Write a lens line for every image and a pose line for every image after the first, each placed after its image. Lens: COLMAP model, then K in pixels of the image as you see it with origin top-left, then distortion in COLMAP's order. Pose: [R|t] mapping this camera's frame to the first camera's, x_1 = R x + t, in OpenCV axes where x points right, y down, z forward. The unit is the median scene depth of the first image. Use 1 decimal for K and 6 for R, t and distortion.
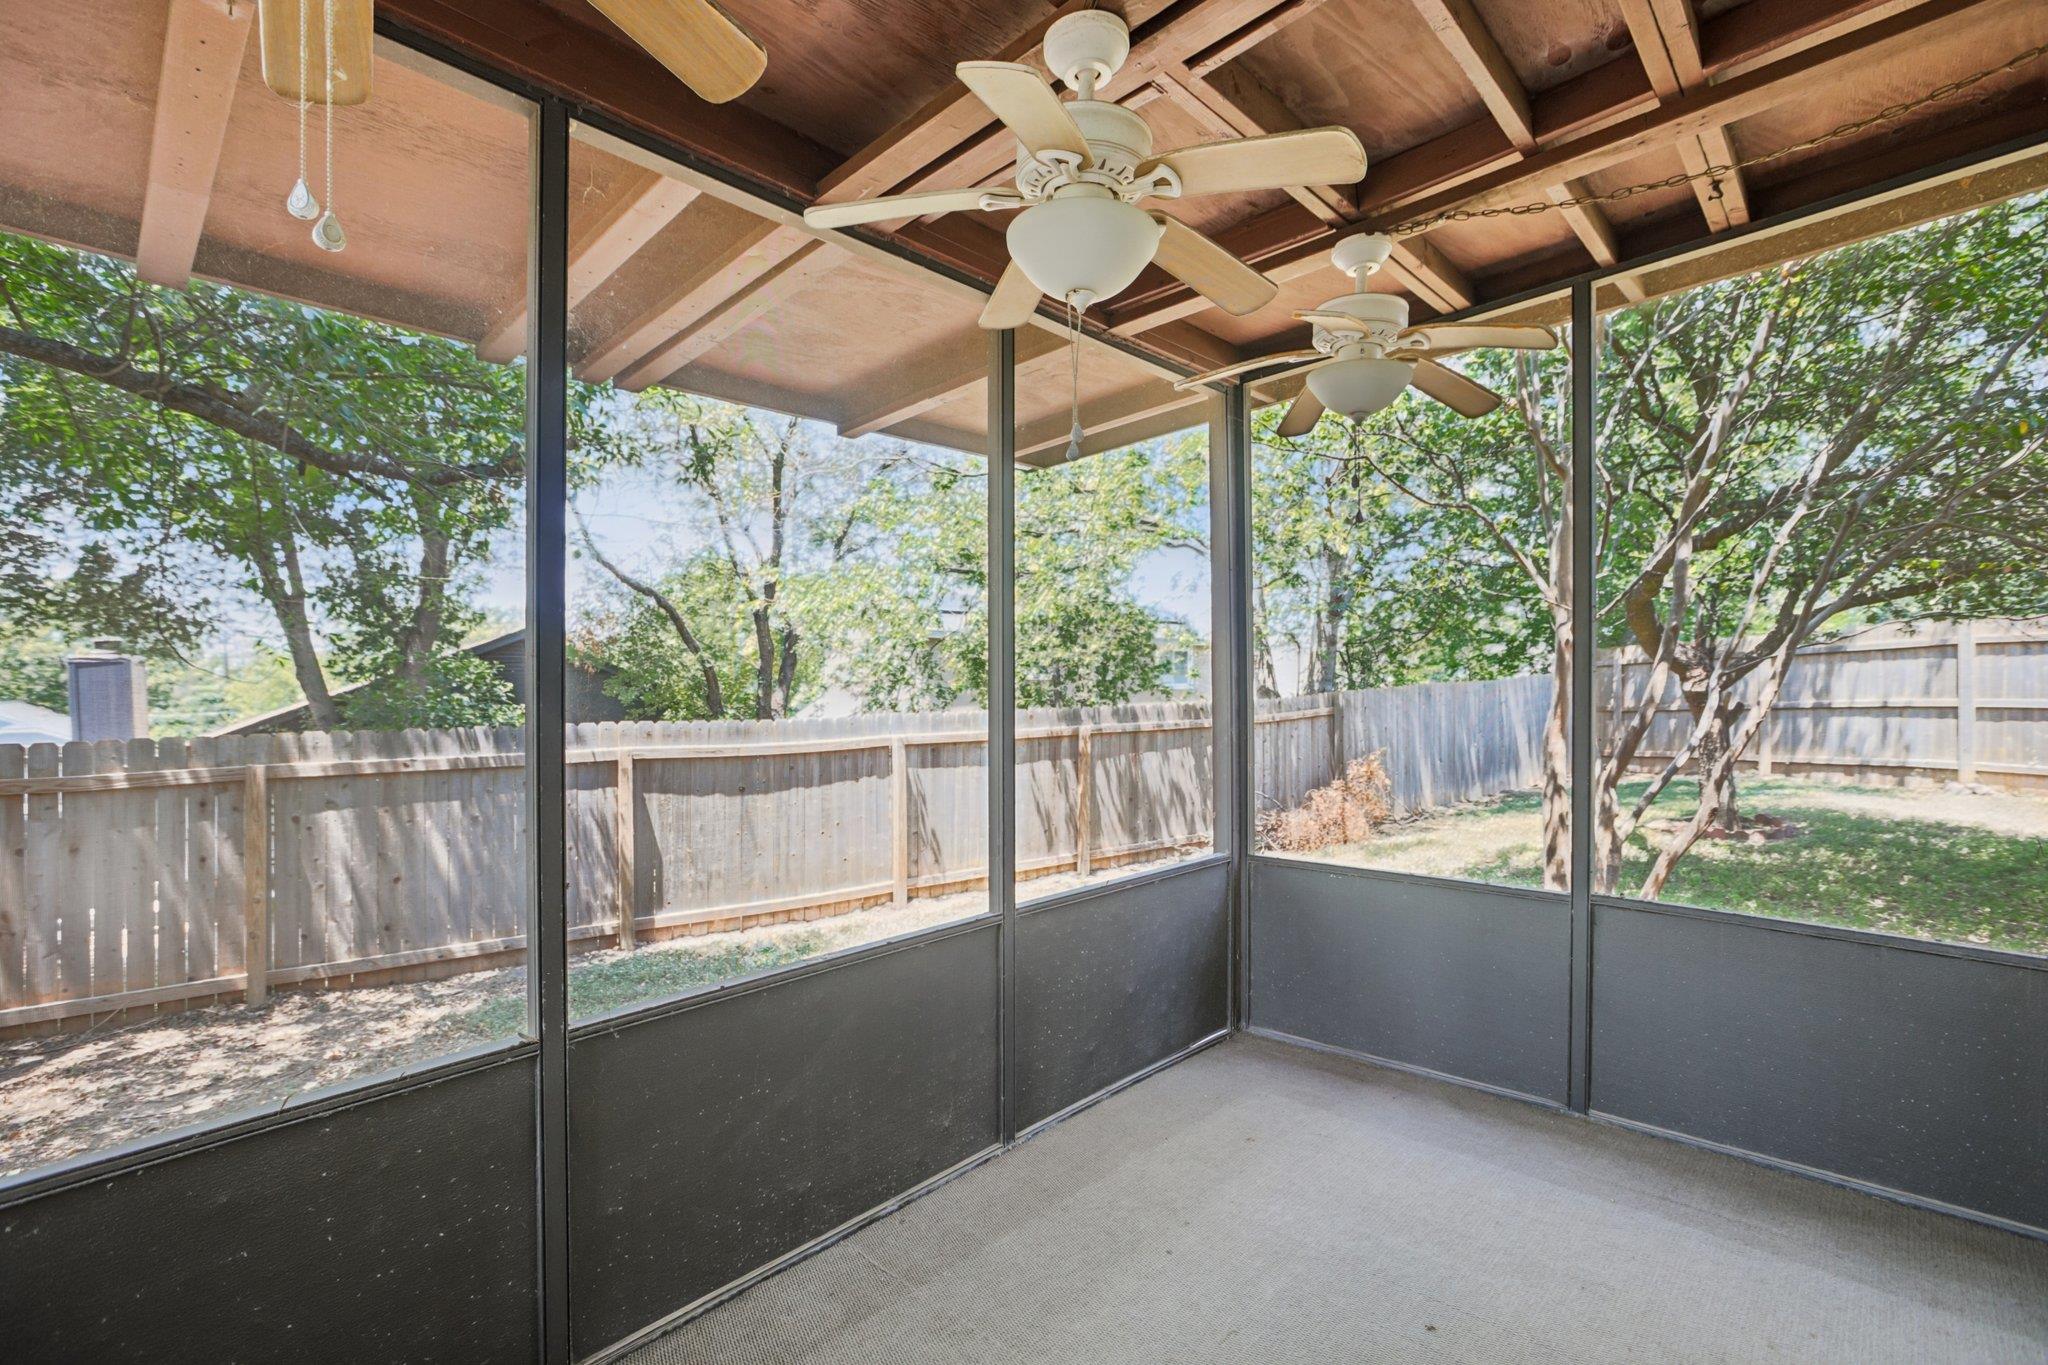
lens RADIAL K [[960.4, 0, 1020.3], [0, 960.4, 685.6], [0, 0, 1]] dist [-0.046529, 0.016350]
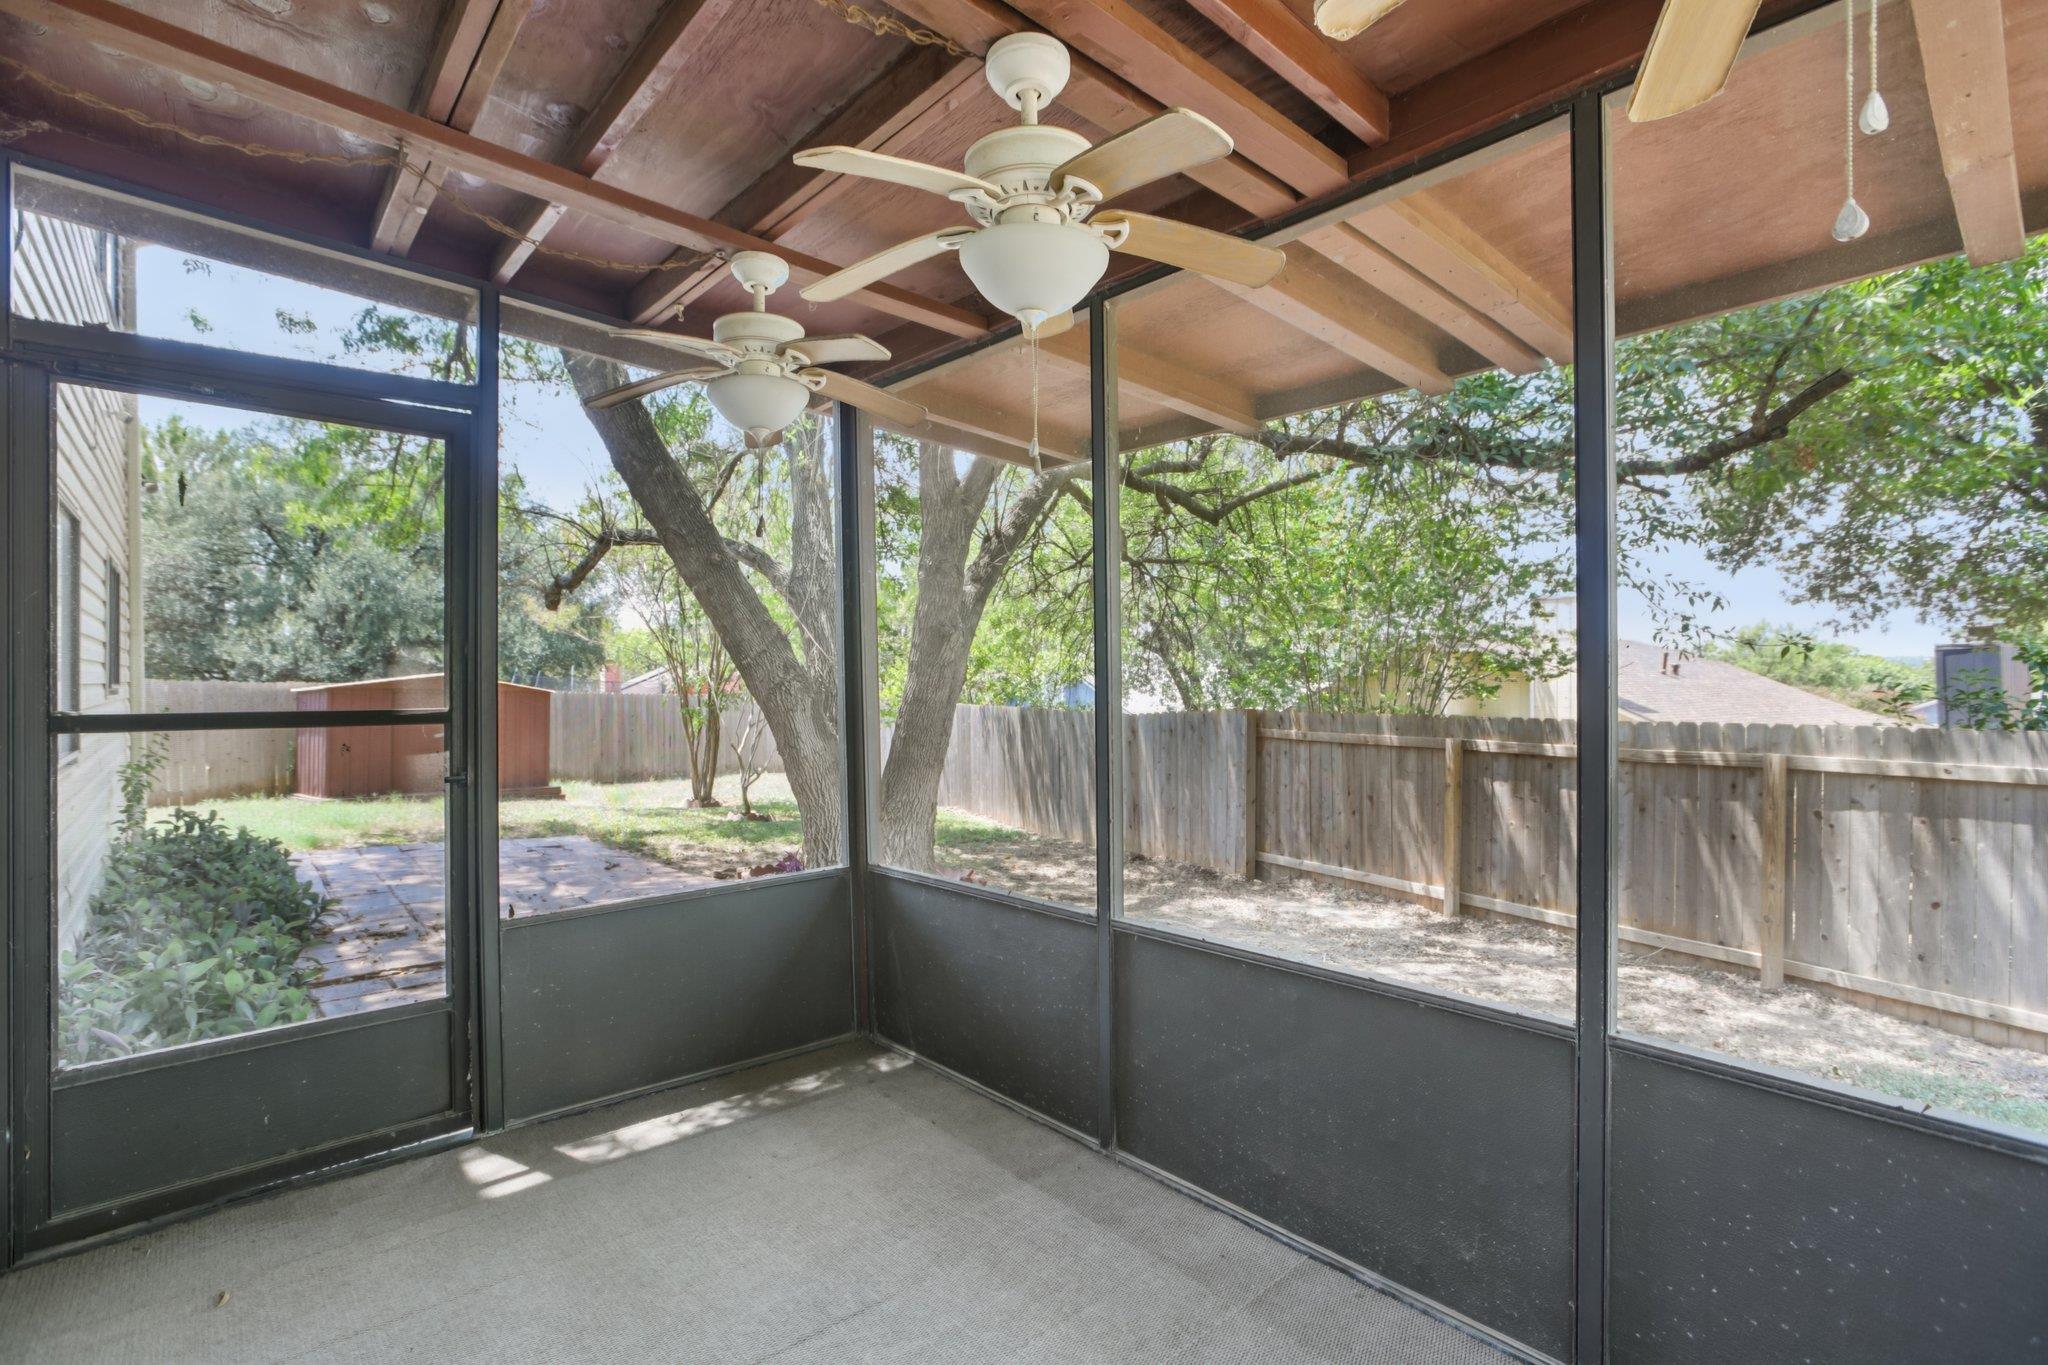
lens RADIAL K [[960.4, 0, 1027.0], [0, 960.4, 677.7], [0, 0, 1]] dist [-0.046529, 0.016350]
pose [[-0.131204, 0.002957, -0.991351, 0.303507], [-0.002375, 0.999992, 0.003297, 0.000168], [0.991353, 0.002787, -0.131196, 0.323492]]
